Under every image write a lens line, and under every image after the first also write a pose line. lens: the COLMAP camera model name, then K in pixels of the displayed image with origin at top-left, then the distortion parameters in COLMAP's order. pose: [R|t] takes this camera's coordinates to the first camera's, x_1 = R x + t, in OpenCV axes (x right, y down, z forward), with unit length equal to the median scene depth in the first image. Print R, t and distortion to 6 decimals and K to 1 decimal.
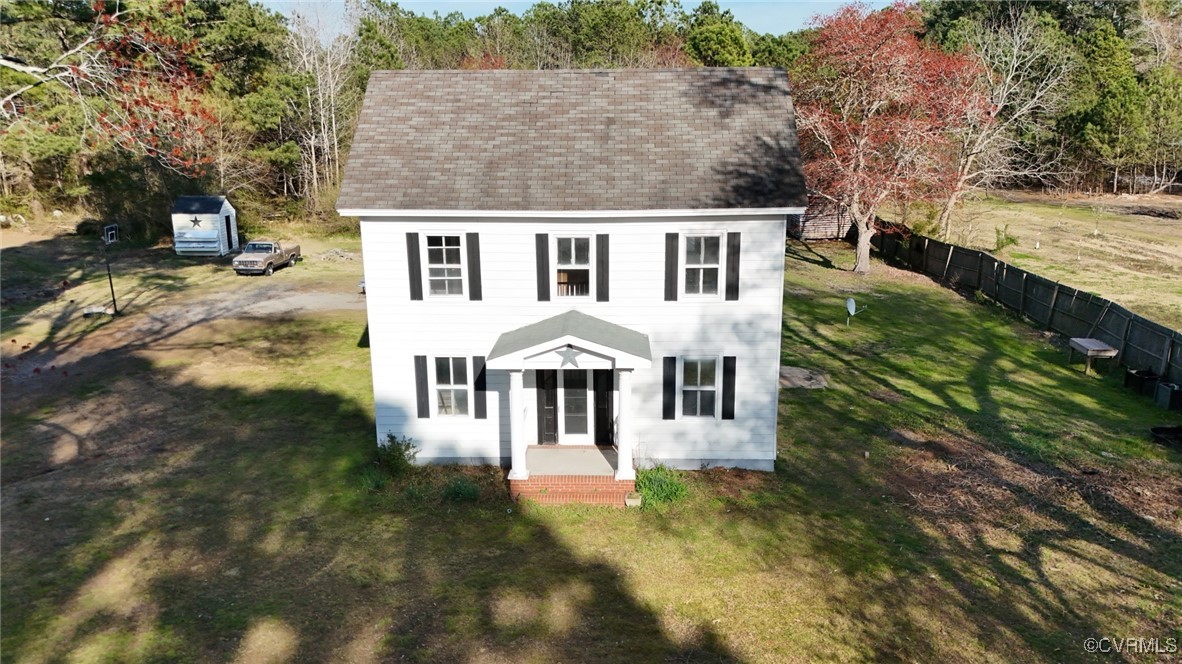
lens RADIAL K [[891.8, 0, 589.8], [0, 891.8, 331.2], [0, 0, 1]] dist [0.046838, -0.033732]
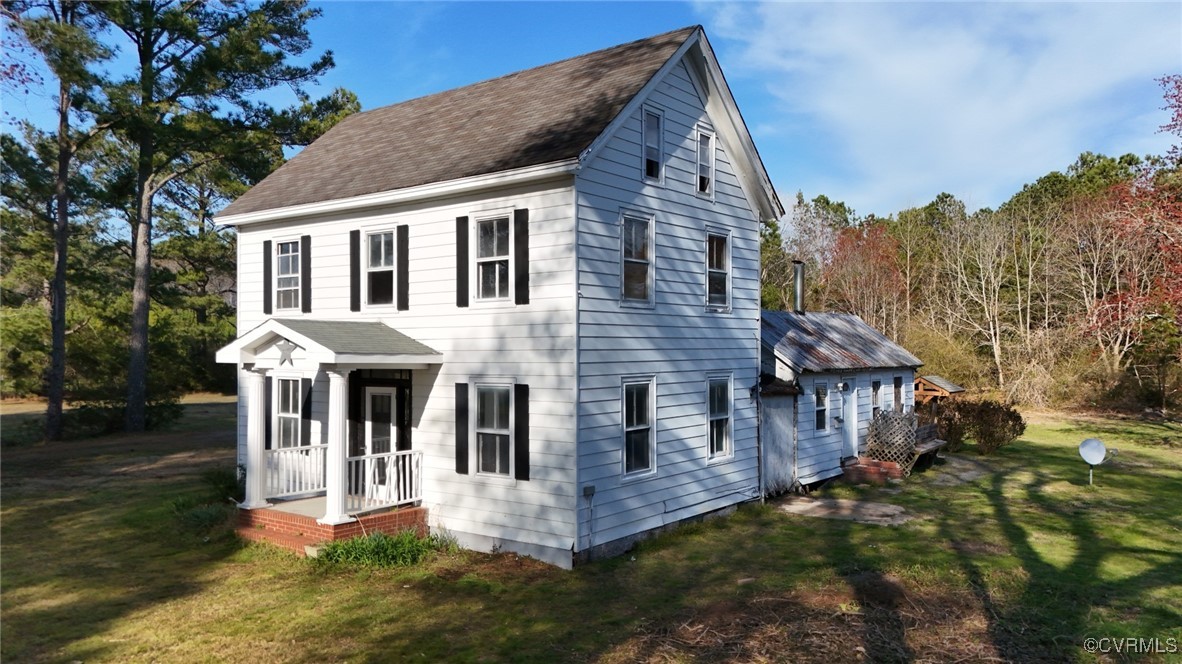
lens RADIAL K [[891.8, 0, 580.2], [0, 891.8, 342.7], [0, 0, 1]] dist [0.046838, -0.033732]
pose [[0.808498, 0.005028, -0.588477, 0.600334], [-0.153481, 0.967159, -0.202601, 0.129990], [0.568132, 0.254123, 0.782718, 0.456101]]
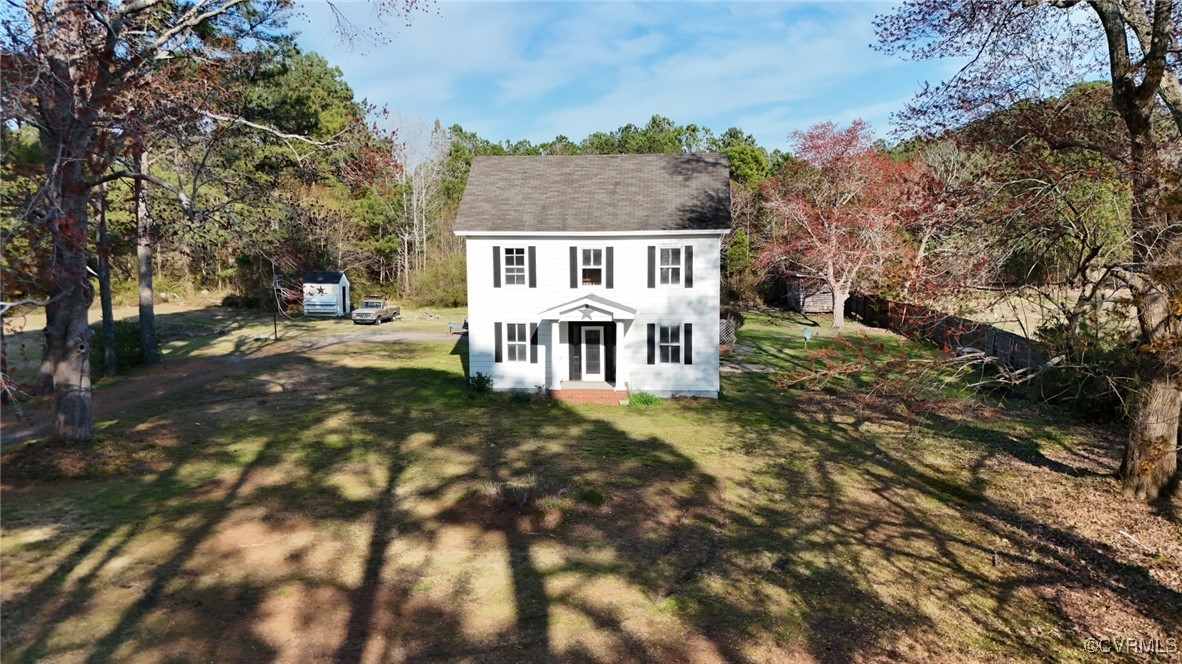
lens RADIAL K [[891.8, 0, 583.8], [0, 891.8, 326.6], [0, 0, 1]] dist [0.046838, -0.033732]
pose [[0.997322, 0.009539, -0.072515, 0.083889], [-0.019841, 0.989565, -0.142711, 0.263154], [0.070397, 0.143768, 0.987104, -0.590928]]
